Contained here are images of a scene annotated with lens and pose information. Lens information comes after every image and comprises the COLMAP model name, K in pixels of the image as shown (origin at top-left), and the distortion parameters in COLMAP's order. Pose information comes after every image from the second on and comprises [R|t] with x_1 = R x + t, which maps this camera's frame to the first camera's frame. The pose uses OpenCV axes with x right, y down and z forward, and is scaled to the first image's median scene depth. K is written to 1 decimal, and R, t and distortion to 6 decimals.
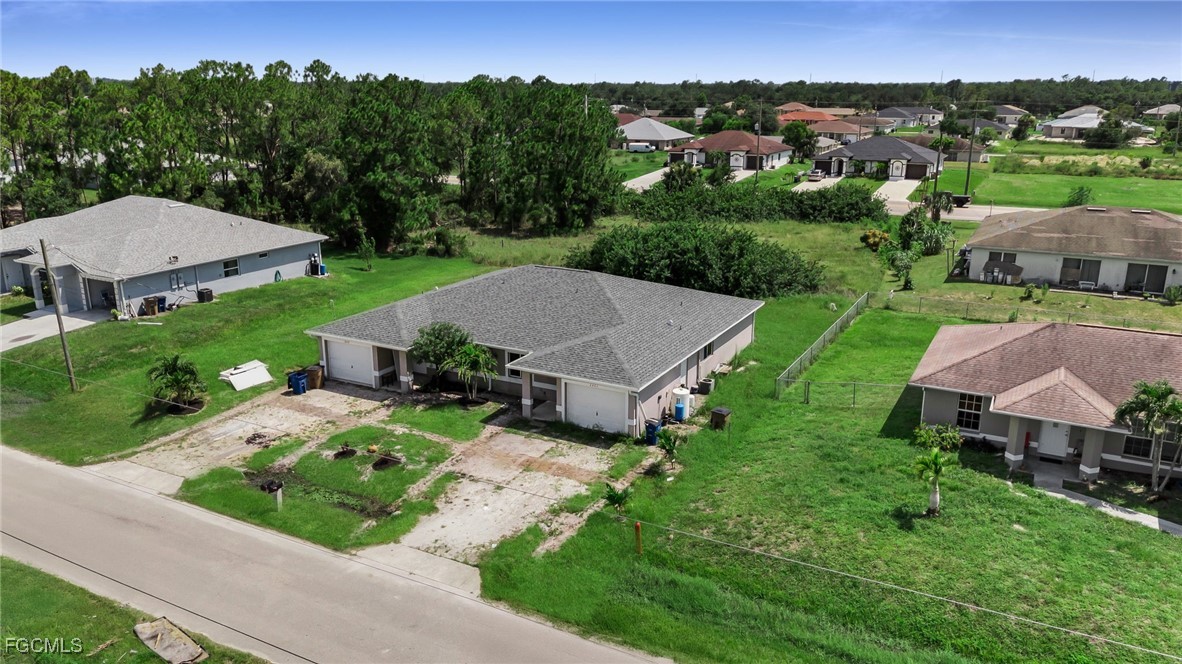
lens RADIAL K [[875.3, 0, 600.7], [0, 875.3, 303.9], [0, 0, 1]] dist [0.047003, -0.028671]
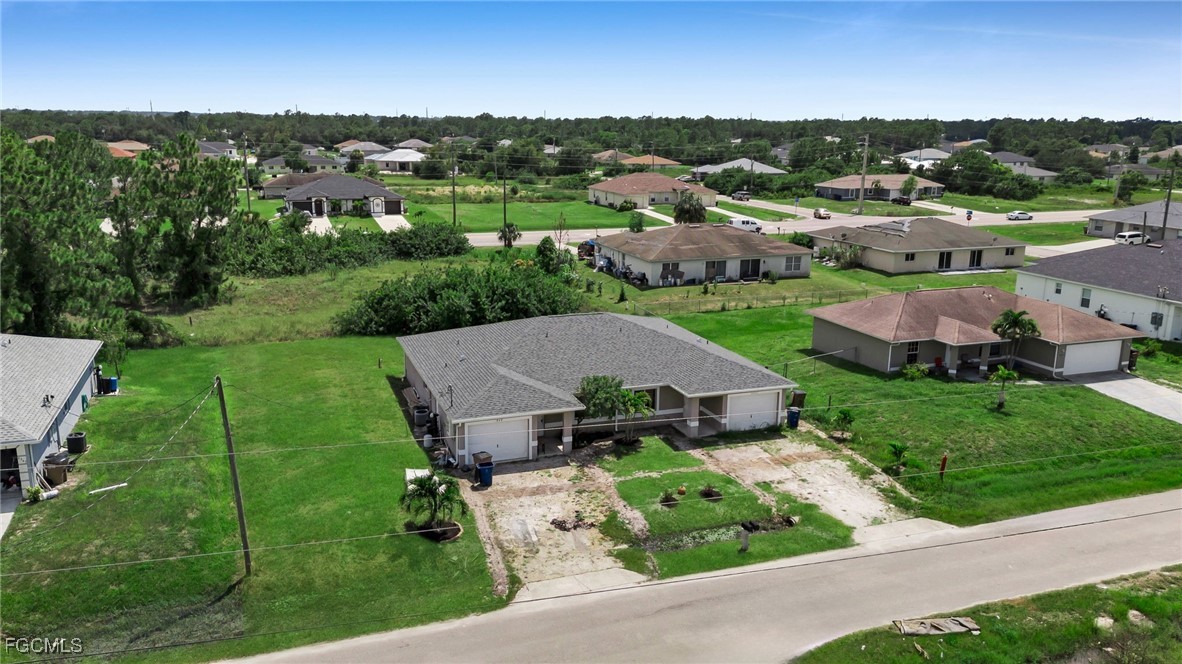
lens RADIAL K [[875.3, 0, 595.8], [0, 875.3, 335.6], [0, 0, 1]] dist [0.047003, -0.028671]
pose [[0.668270, -0.170664, 0.724078, -1.044759], [0.171009, 0.982506, 0.073747, -0.116227], [-0.723997, 0.074541, 0.685764, 0.313489]]
